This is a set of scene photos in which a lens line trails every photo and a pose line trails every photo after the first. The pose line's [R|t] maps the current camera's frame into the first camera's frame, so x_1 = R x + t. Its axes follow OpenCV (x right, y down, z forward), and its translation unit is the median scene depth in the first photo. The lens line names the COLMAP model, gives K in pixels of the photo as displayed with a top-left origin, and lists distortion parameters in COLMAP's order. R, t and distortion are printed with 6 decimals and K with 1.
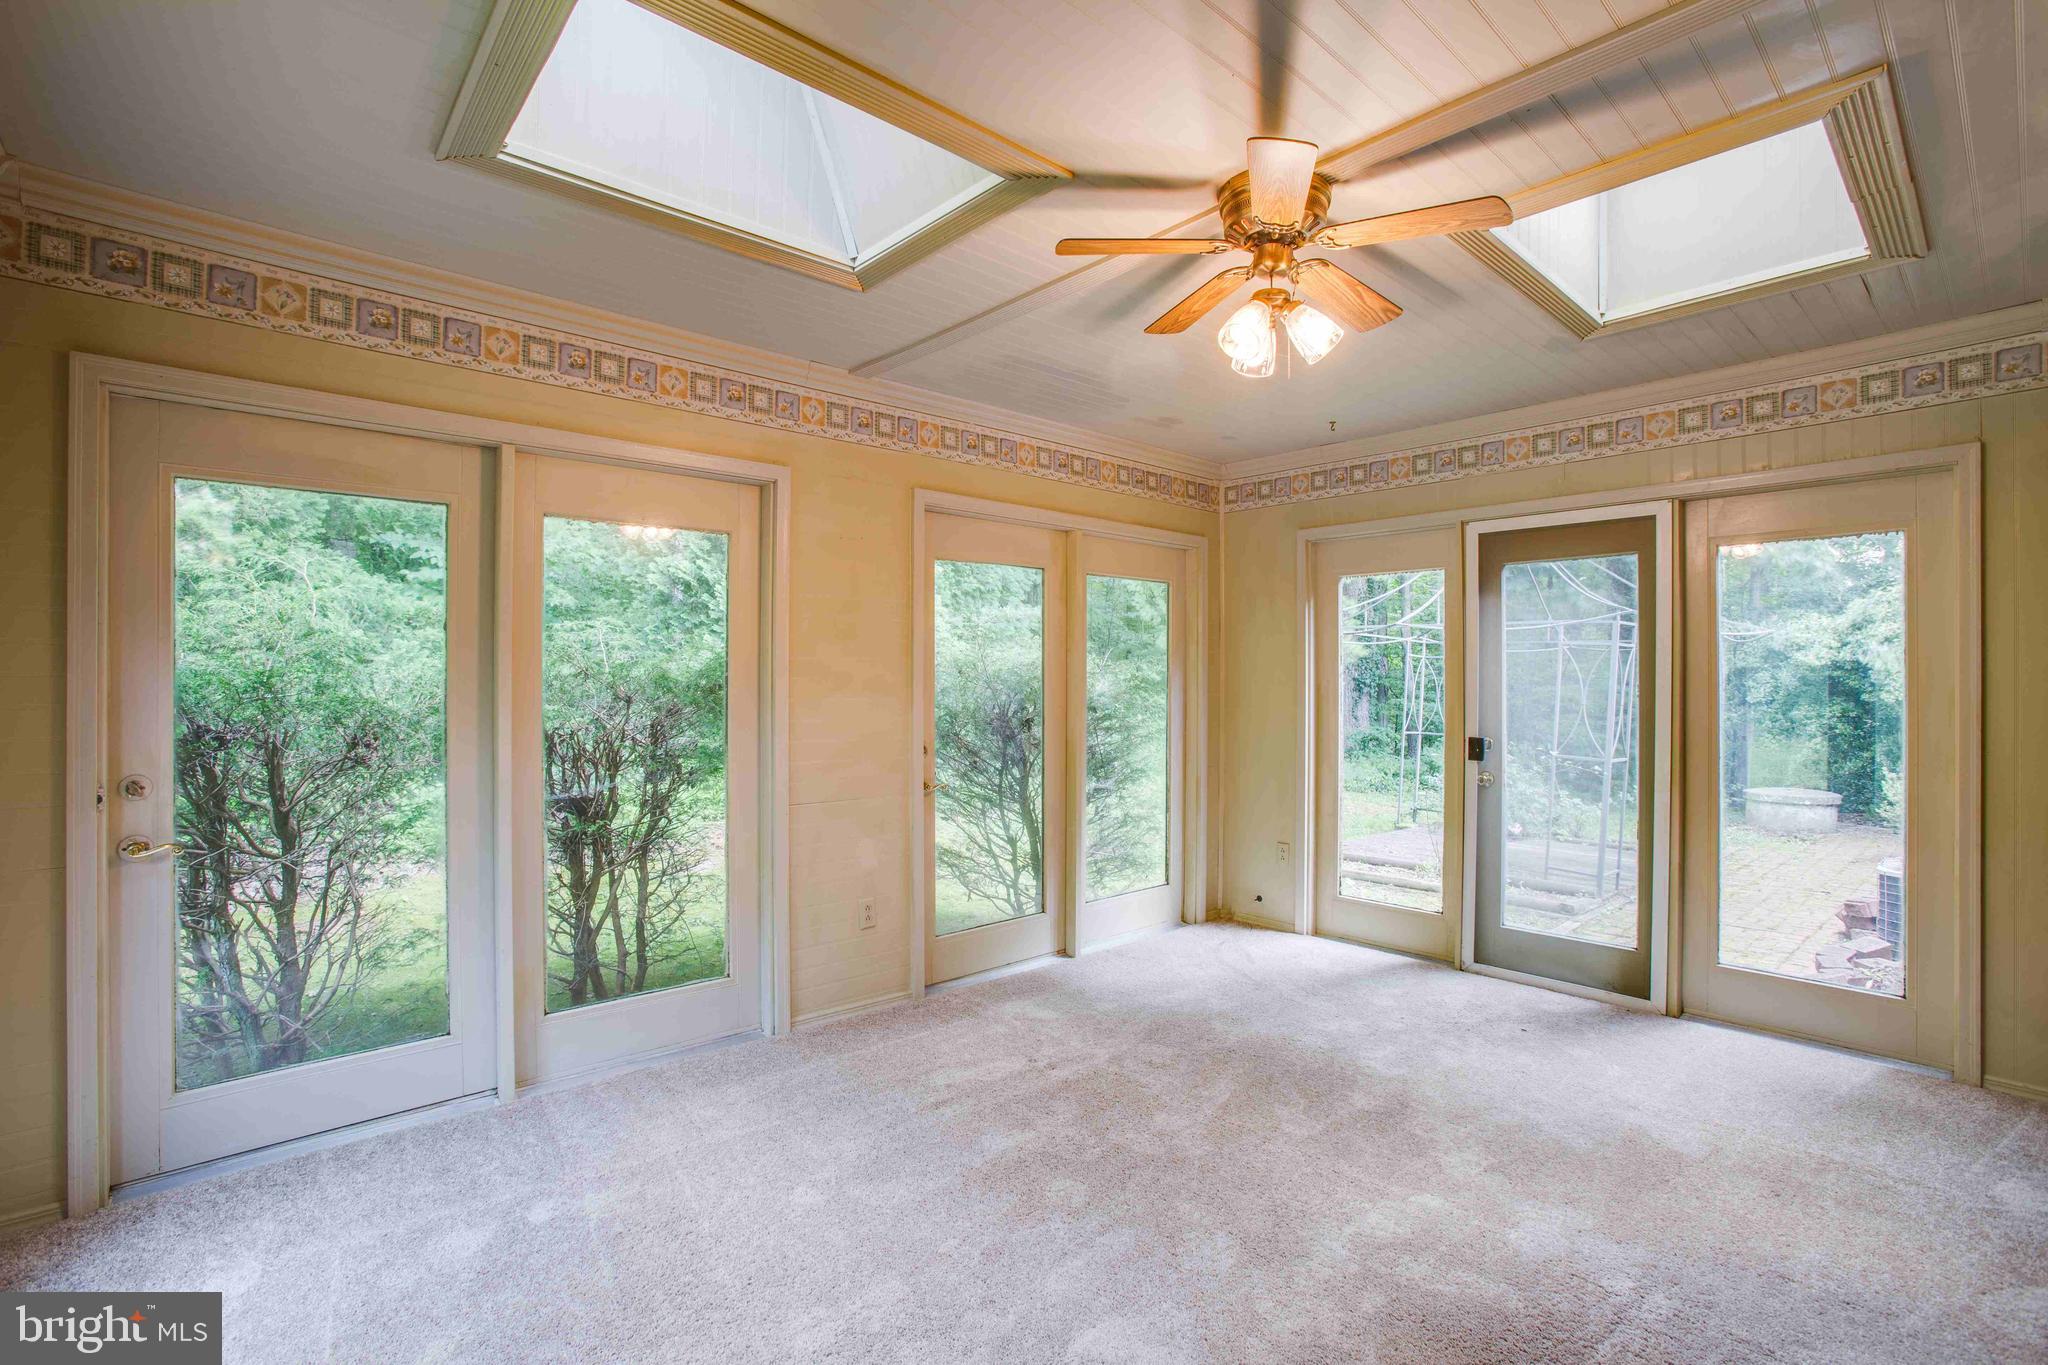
lens RADIAL K [[931.3, 0, 1024.0], [0, 931.3, 682.5], [0, 0, 1]] dist [-0.099282, 0.043394]
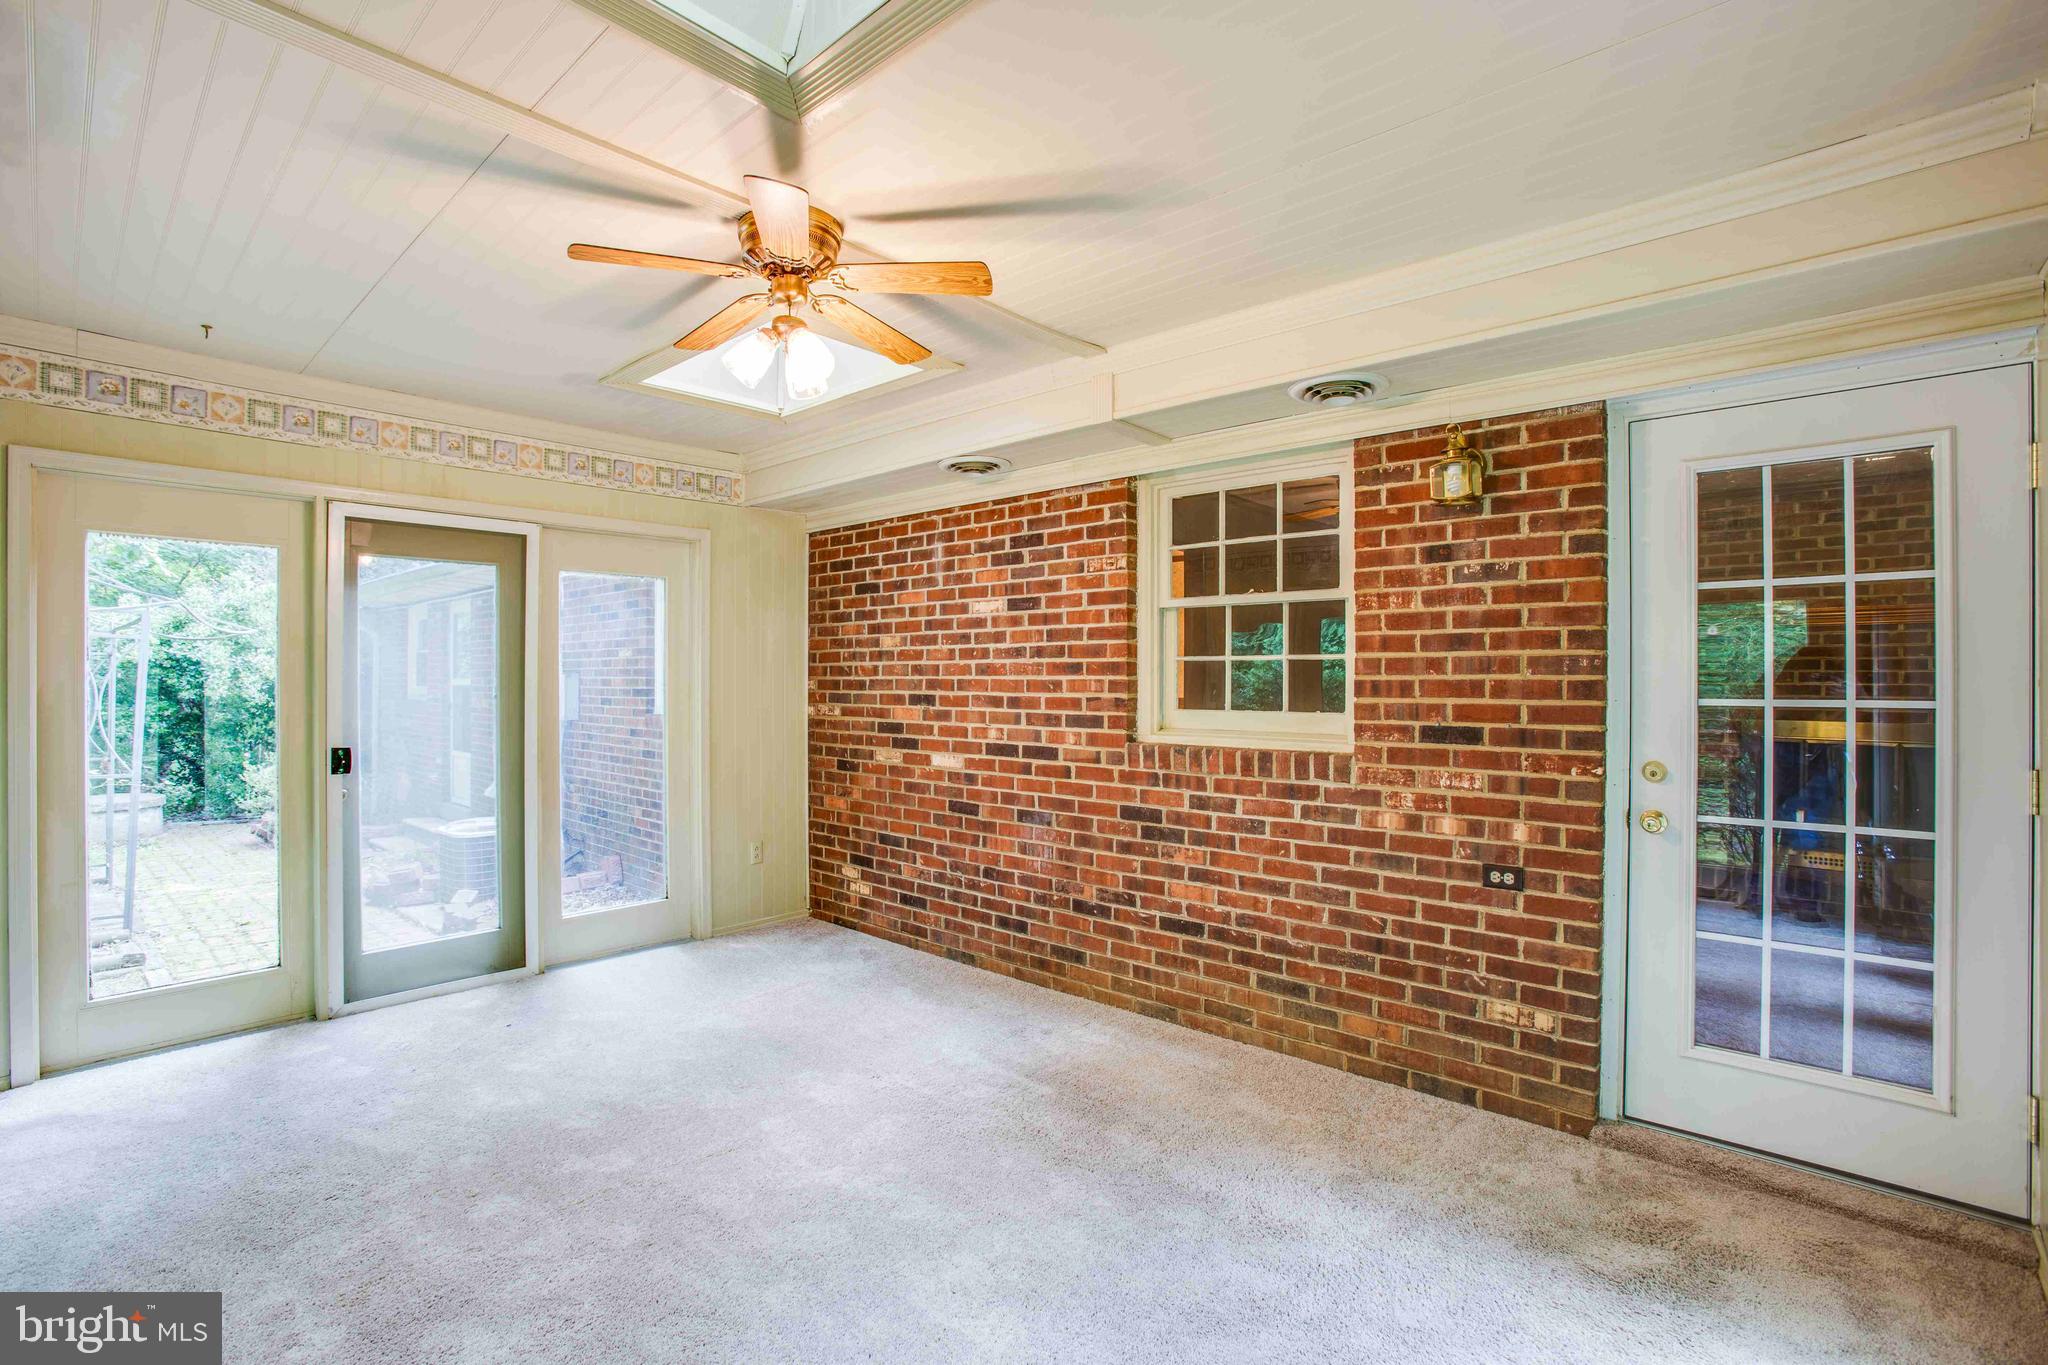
lens RADIAL K [[931.3, 0, 1024.0], [0, 931.3, 682.5], [0, 0, 1]] dist [-0.099282, 0.043394]
pose [[-0.098997, -0.010336, 0.995034, -0.438436], [0.005320, 0.999926, 0.010917, -0.008299], [-0.995074, 0.006374, -0.098934, 0.445728]]
